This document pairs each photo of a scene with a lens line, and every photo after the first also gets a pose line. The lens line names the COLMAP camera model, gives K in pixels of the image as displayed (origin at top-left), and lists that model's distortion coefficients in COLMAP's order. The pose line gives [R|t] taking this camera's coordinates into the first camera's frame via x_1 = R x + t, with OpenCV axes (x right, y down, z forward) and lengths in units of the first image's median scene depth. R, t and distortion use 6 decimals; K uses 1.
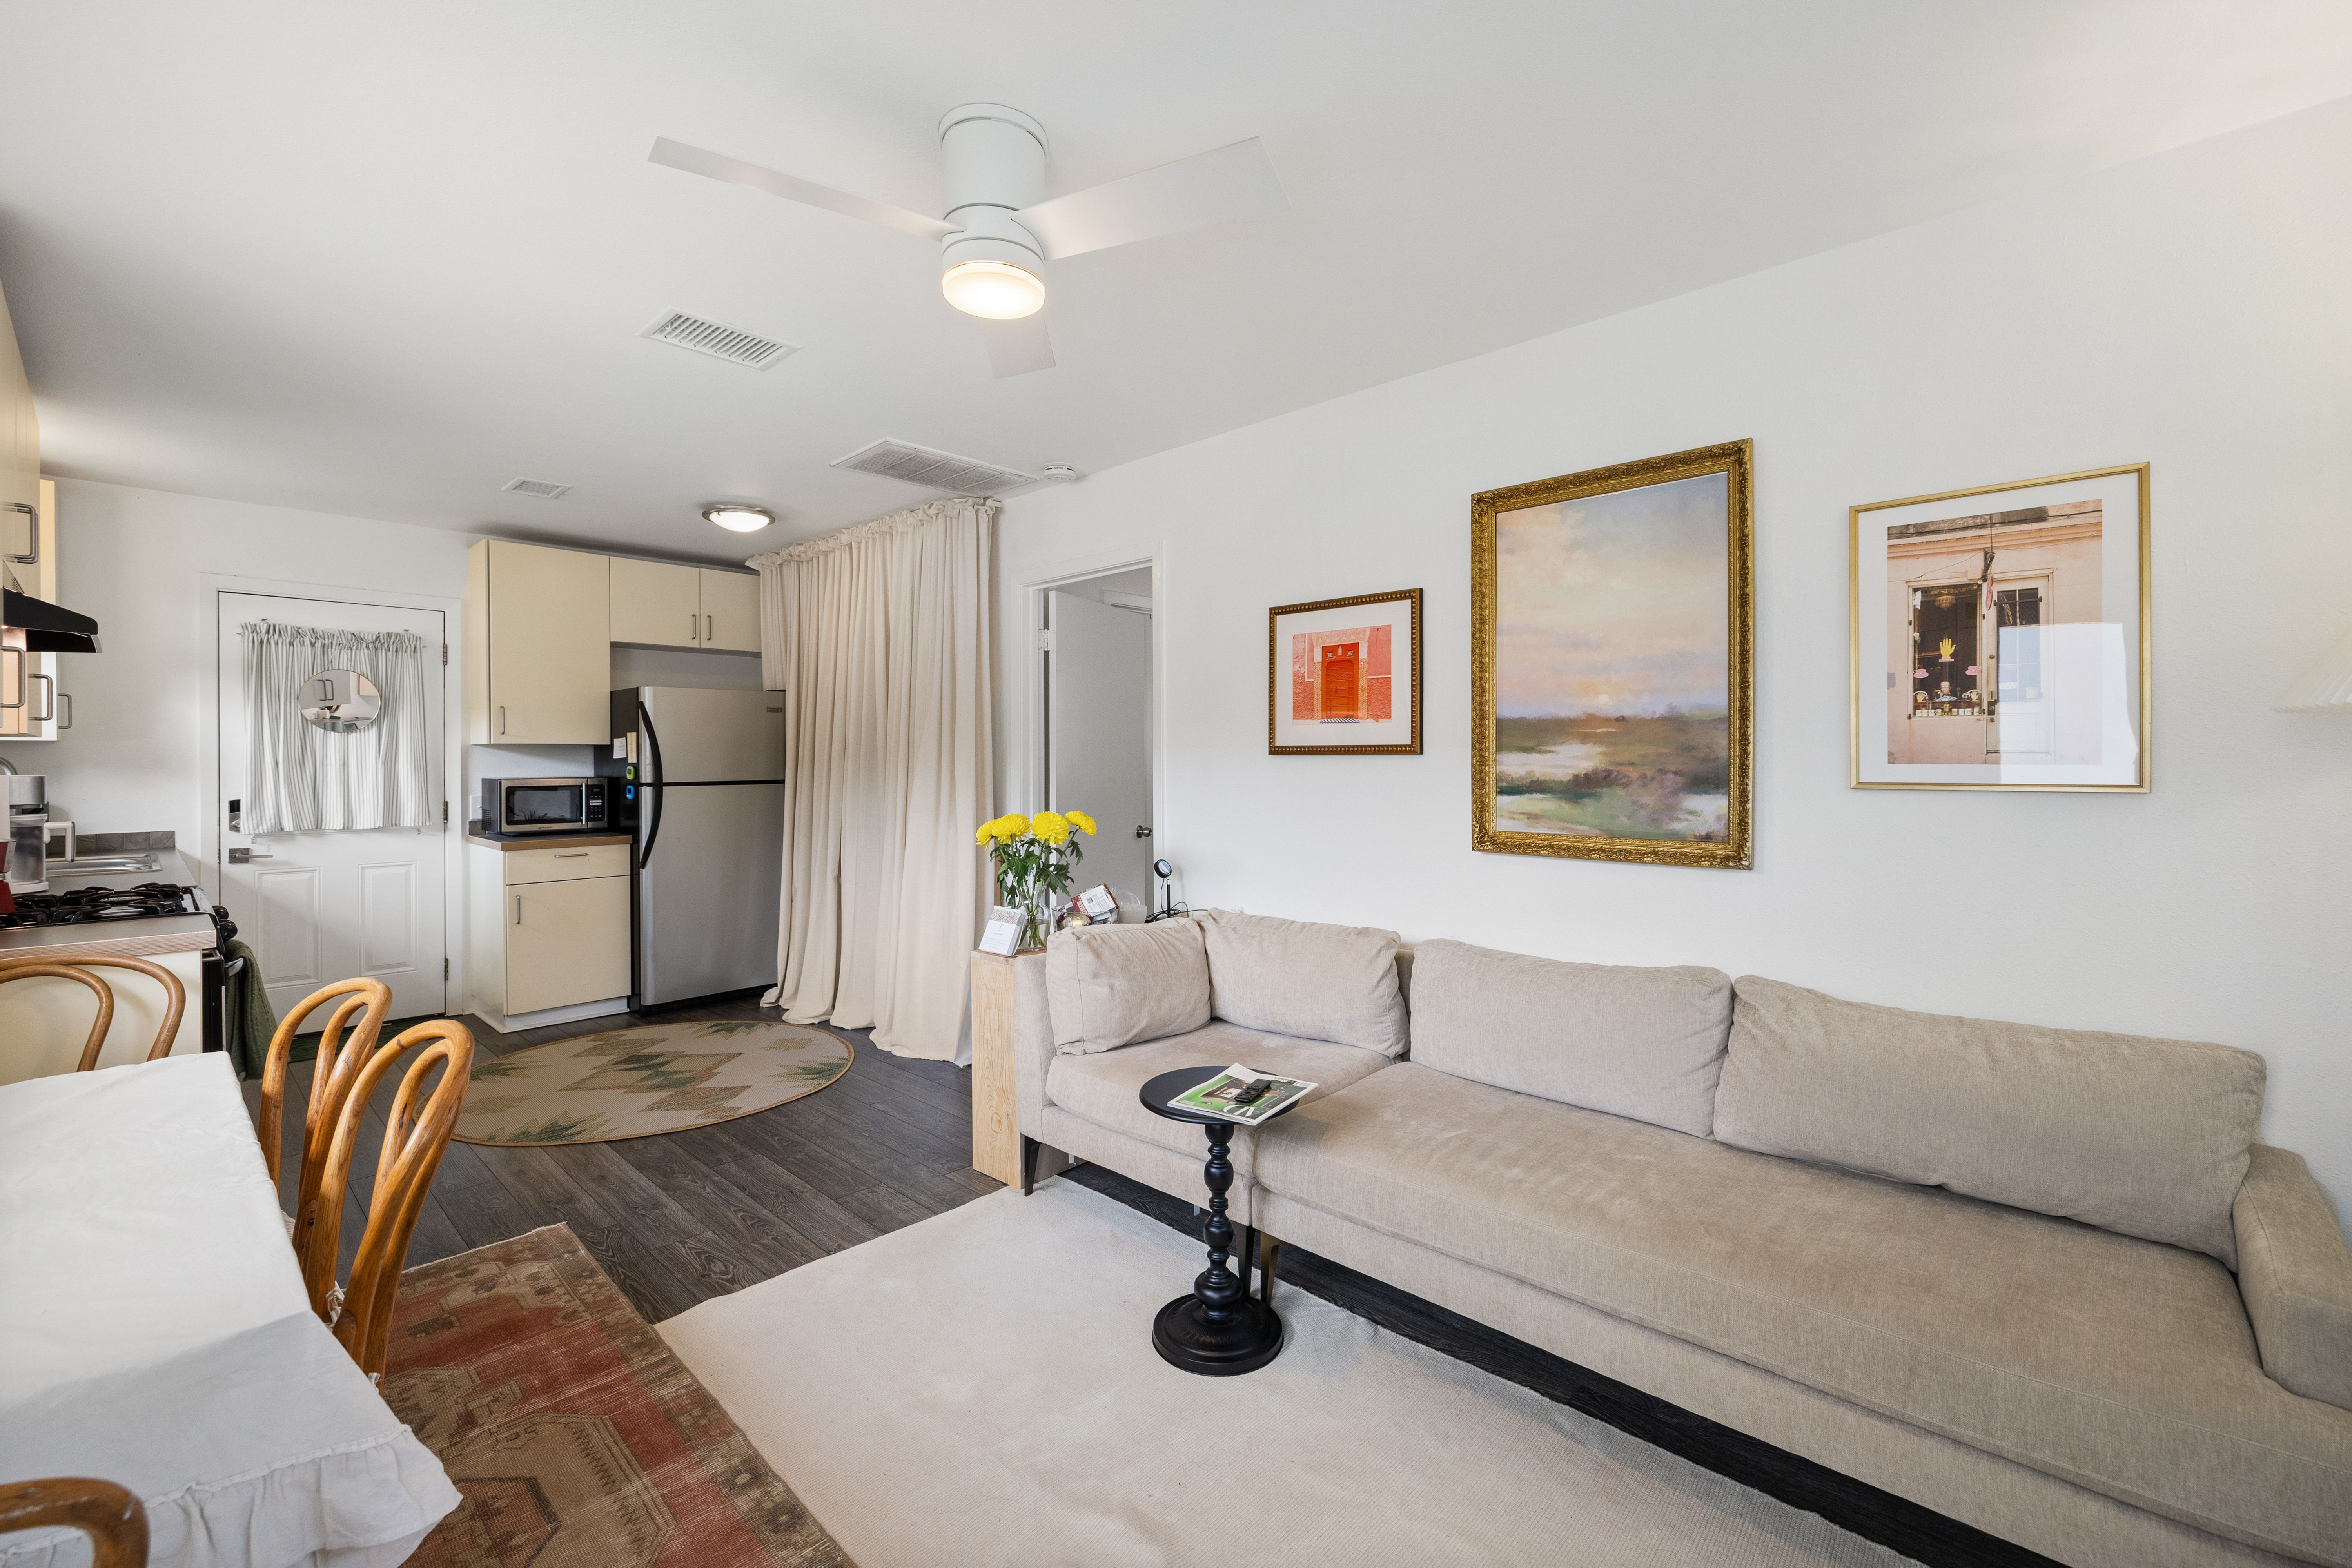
lens RADIAL K [[989.9, 0, 1185.1], [0, 989.9, 764.8], [0, 0, 1]] dist [-0.000233, 0.000003]
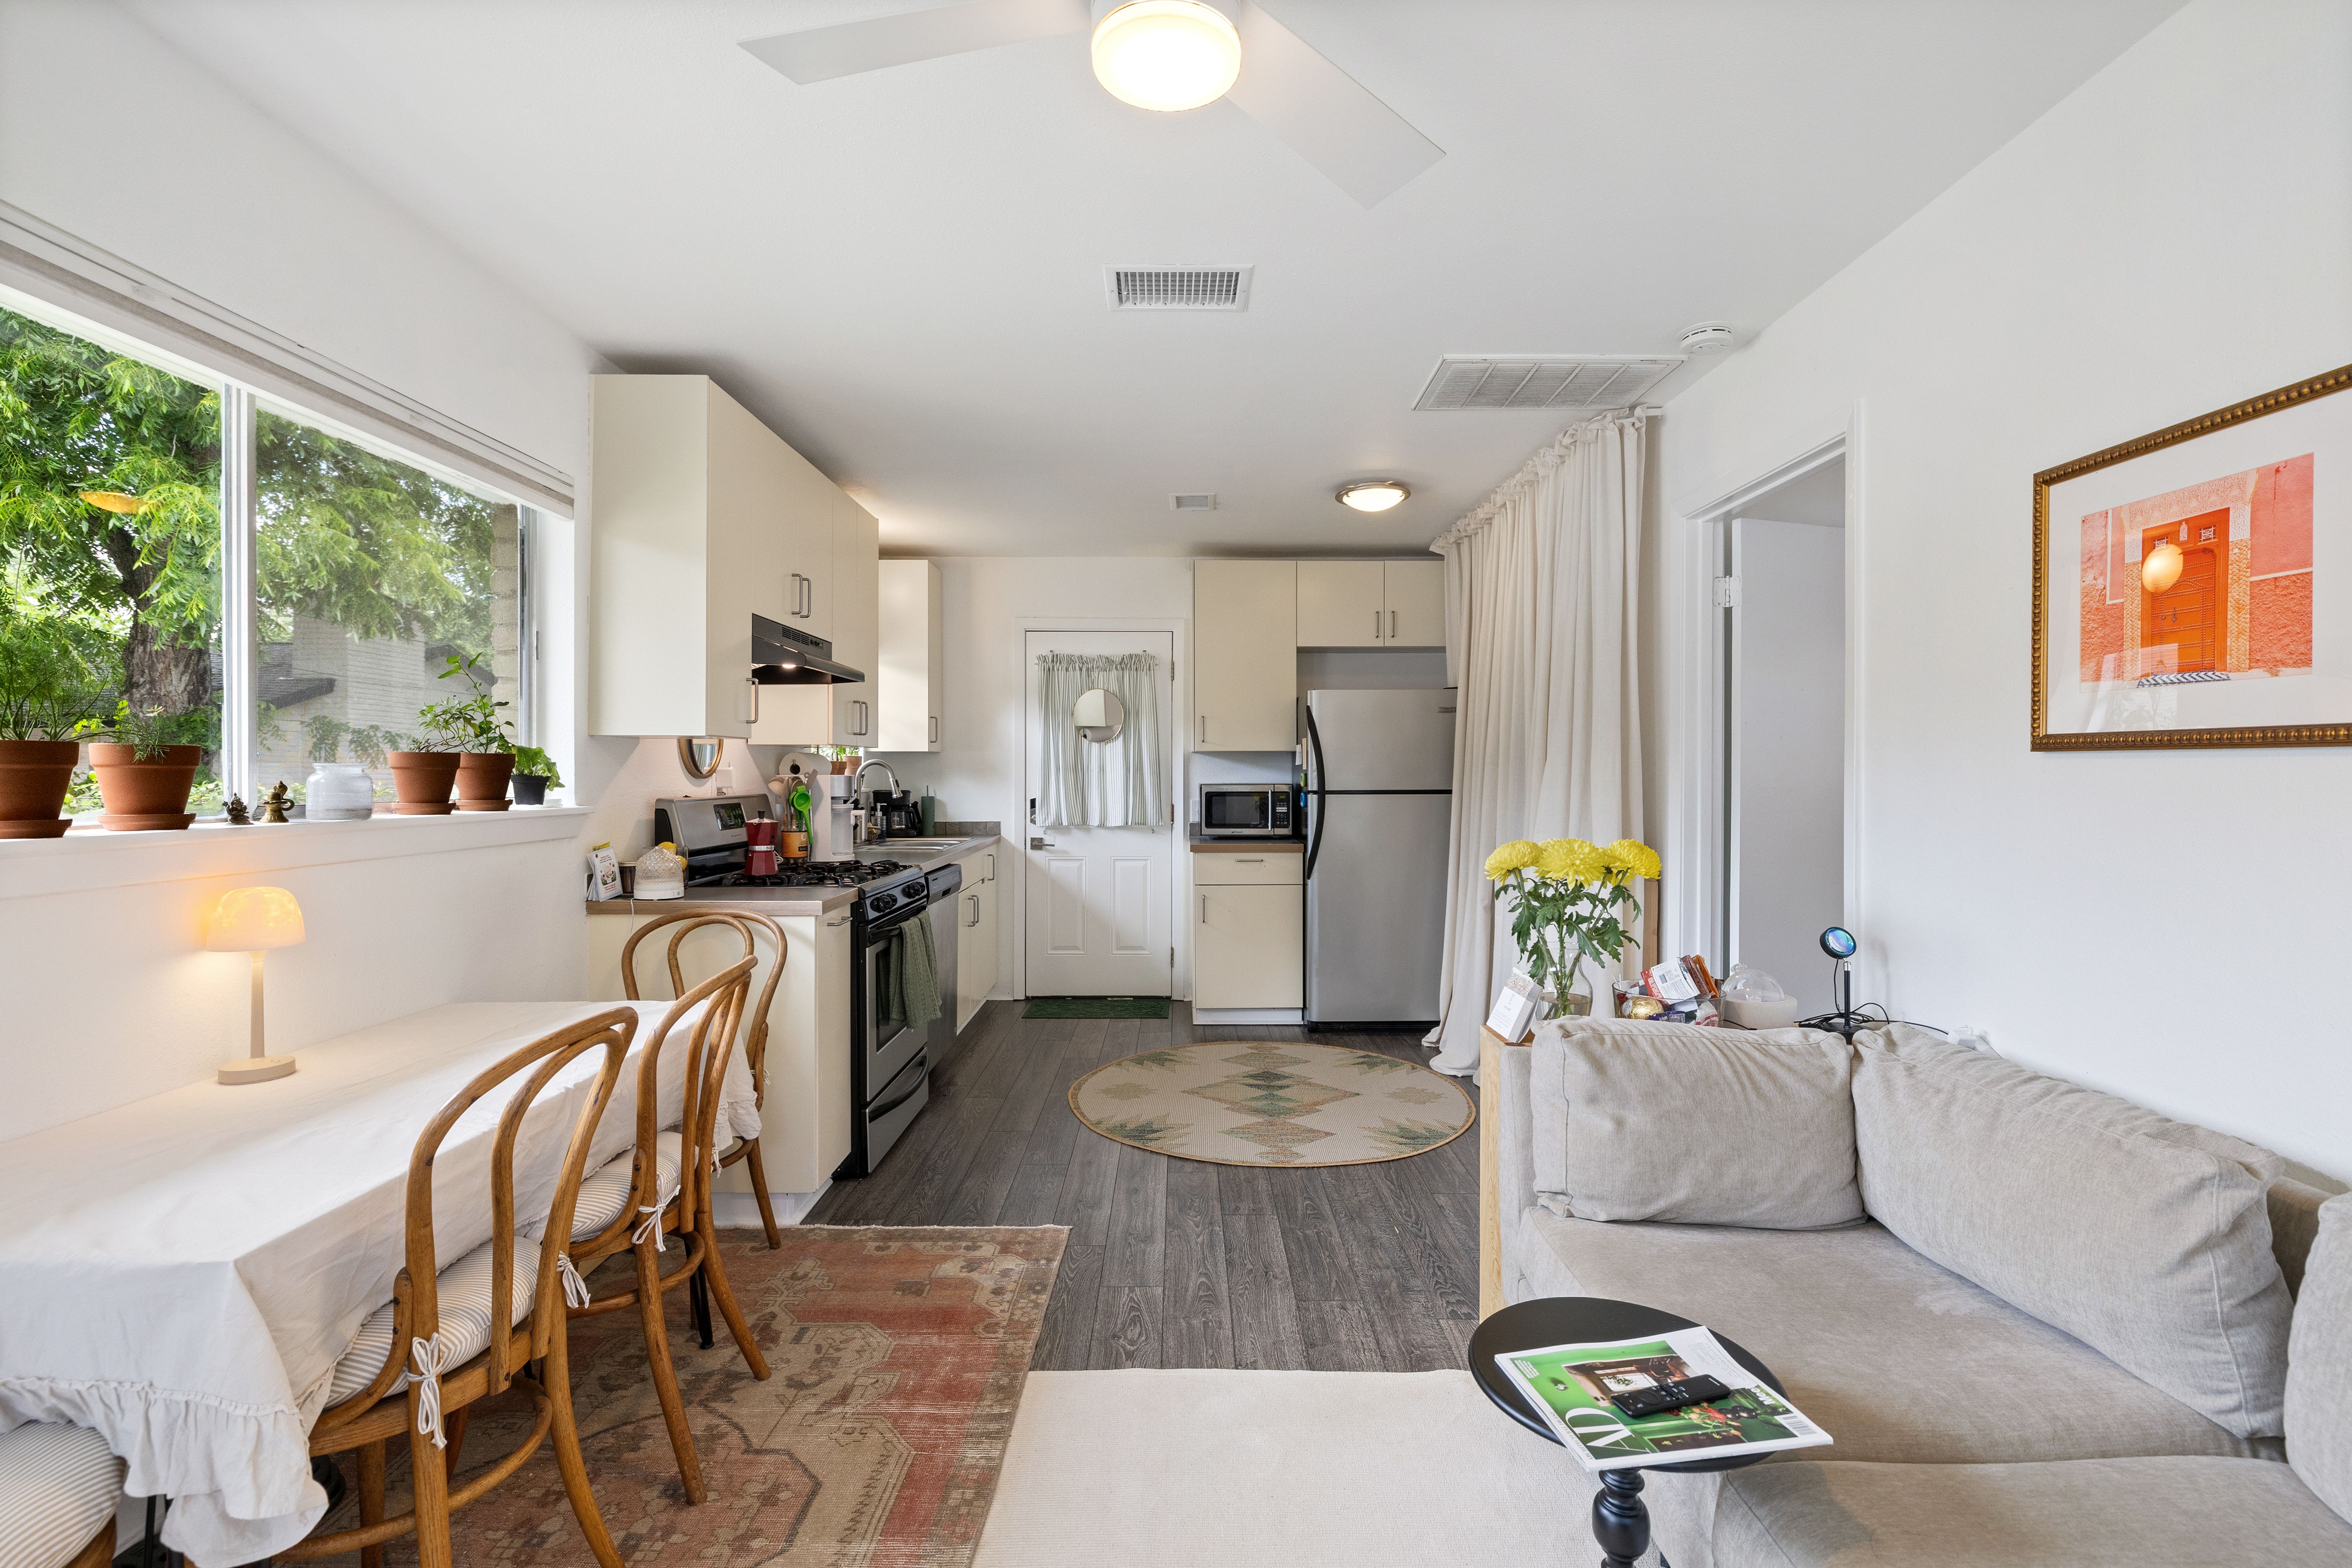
lens RADIAL K [[1078.0, 0, 1180.1], [0, 1078.0, 777.4], [0, 0, 1]] dist [-0.005882, 0.001038]
pose [[0.685620, 0.007186, -0.727924, 0.162189], [-0.007683, 0.999967, 0.002635, 0.004634], [0.727919, 0.003786, 0.685653, 0.233951]]
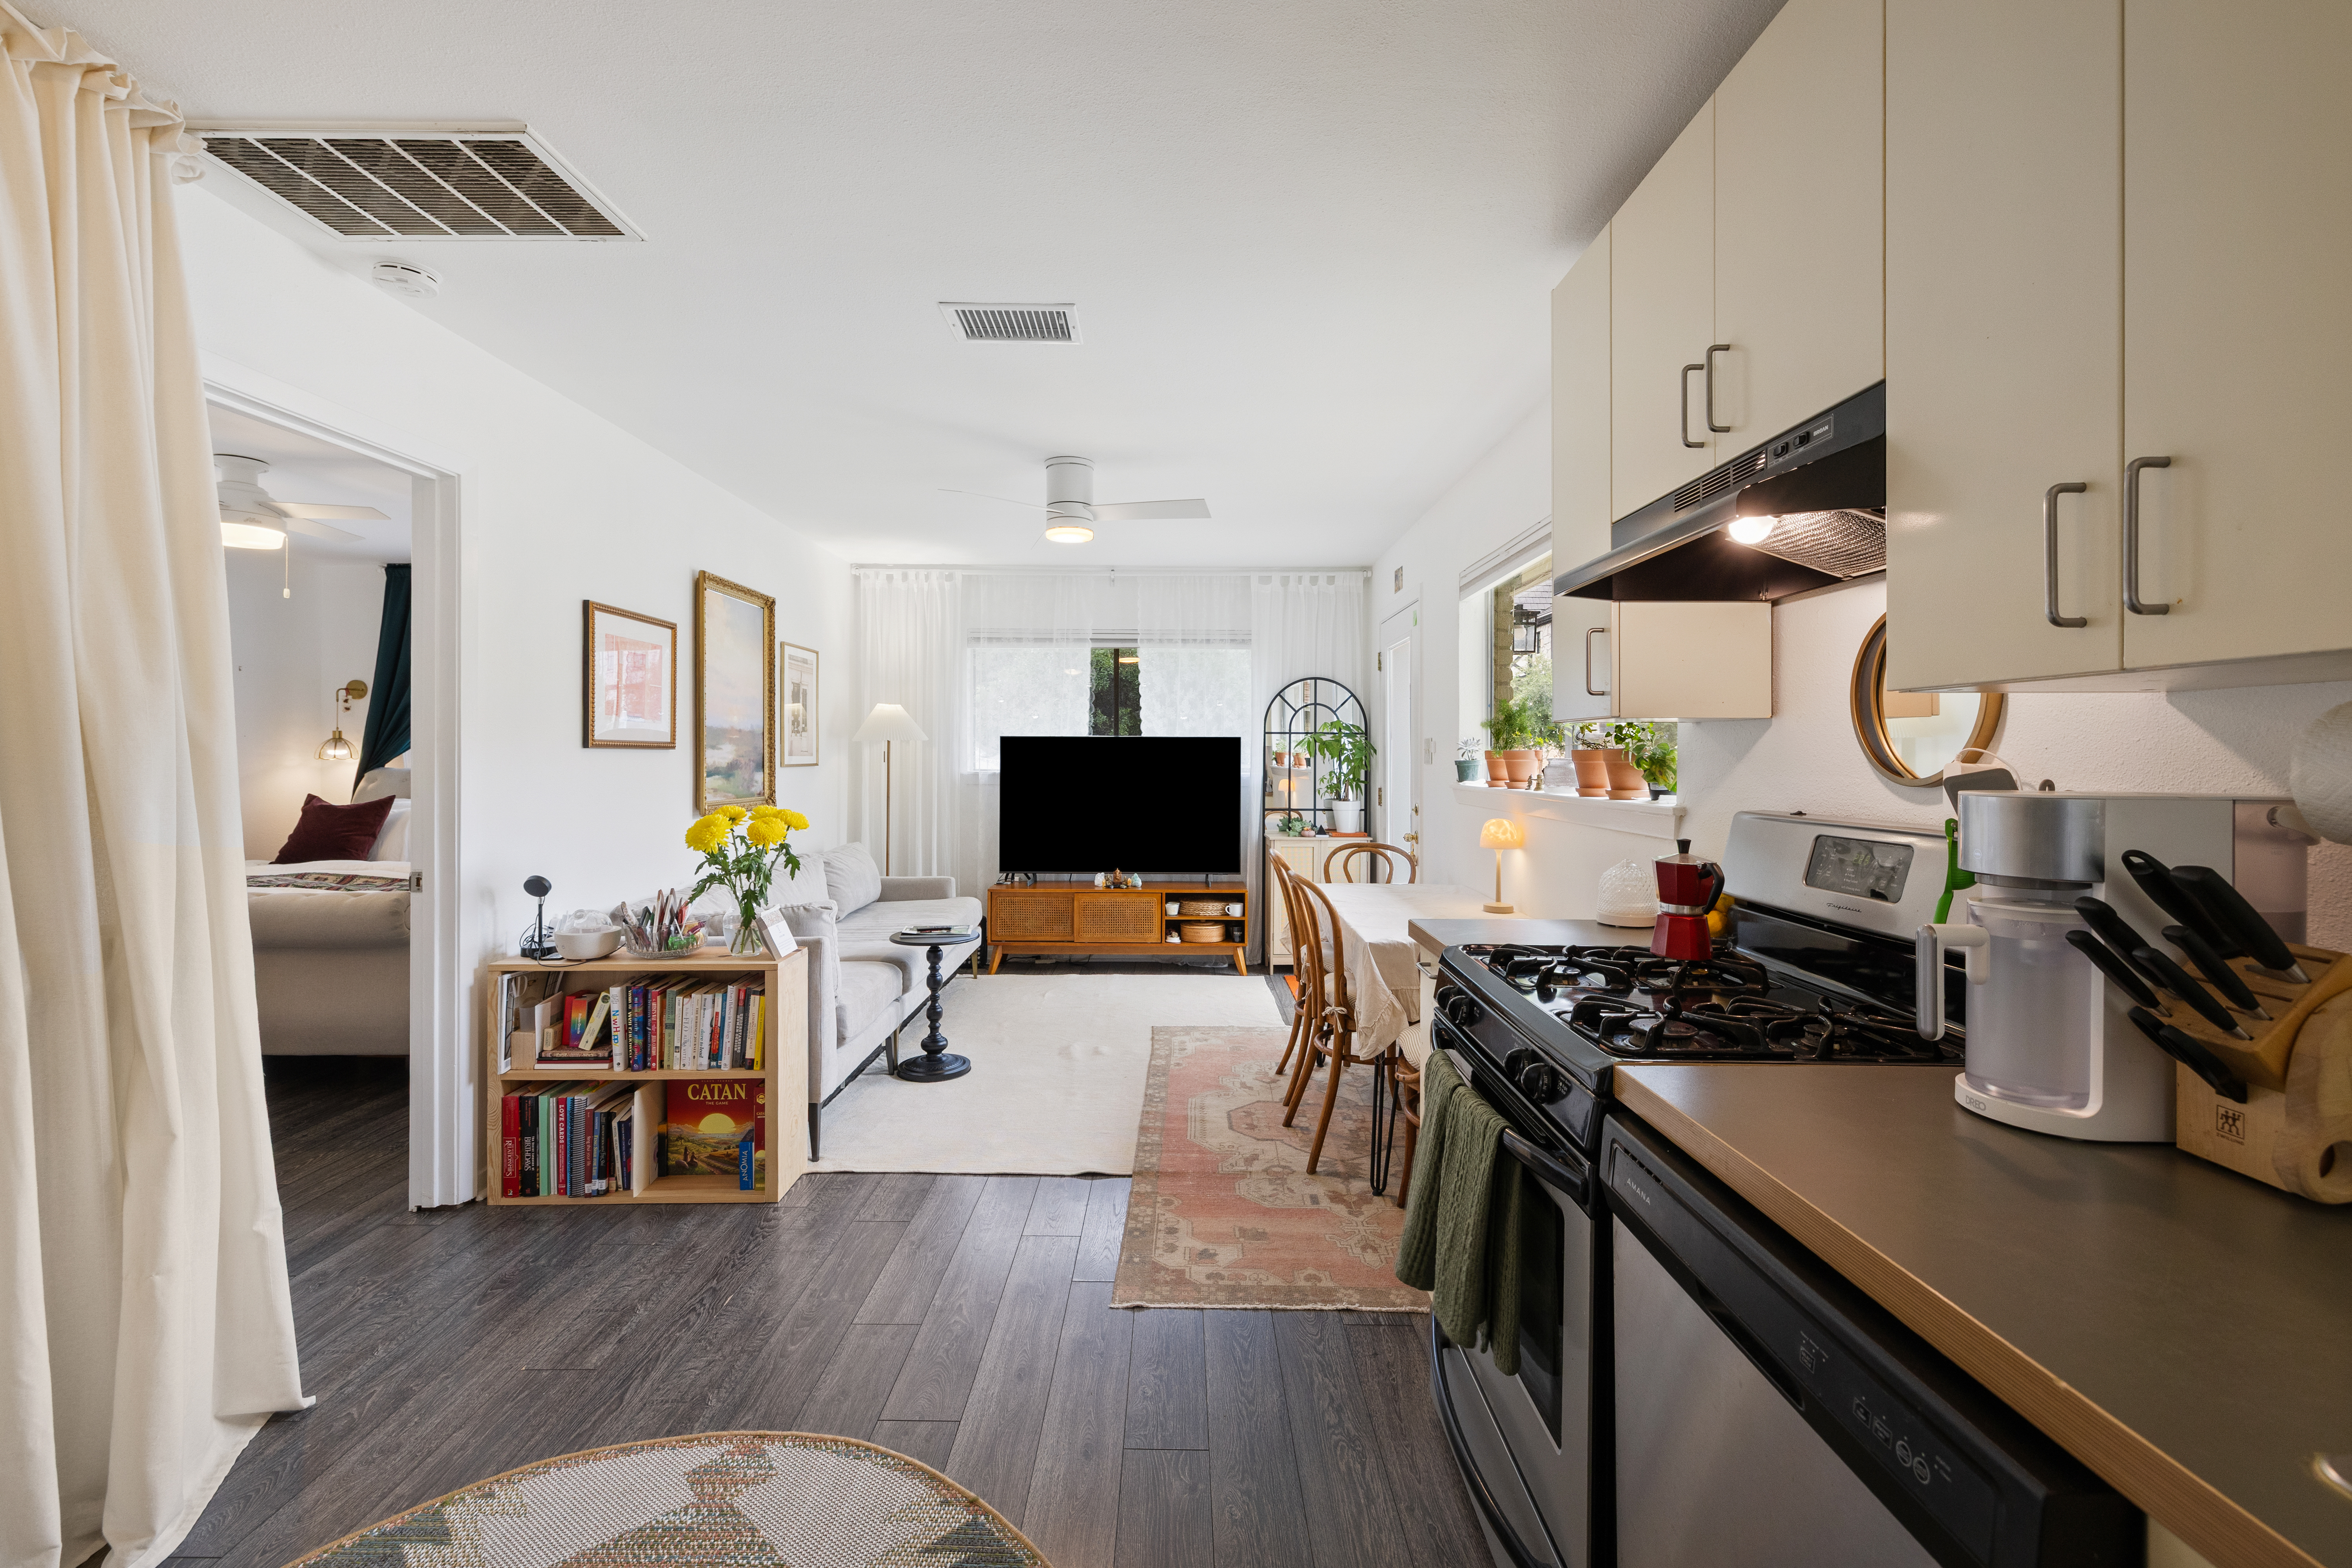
lens RADIAL K [[989.9, 0, 1182.6], [0, 989.9, 761.2], [0, 0, 1]] dist [-0.000233, 0.000003]
pose [[-0.688237, -0.005296, 0.725467, -0.887312], [0.003758, 0.999934, 0.010864, -0.005012], [-0.725476, 0.010203, -0.688172, 1.063948]]
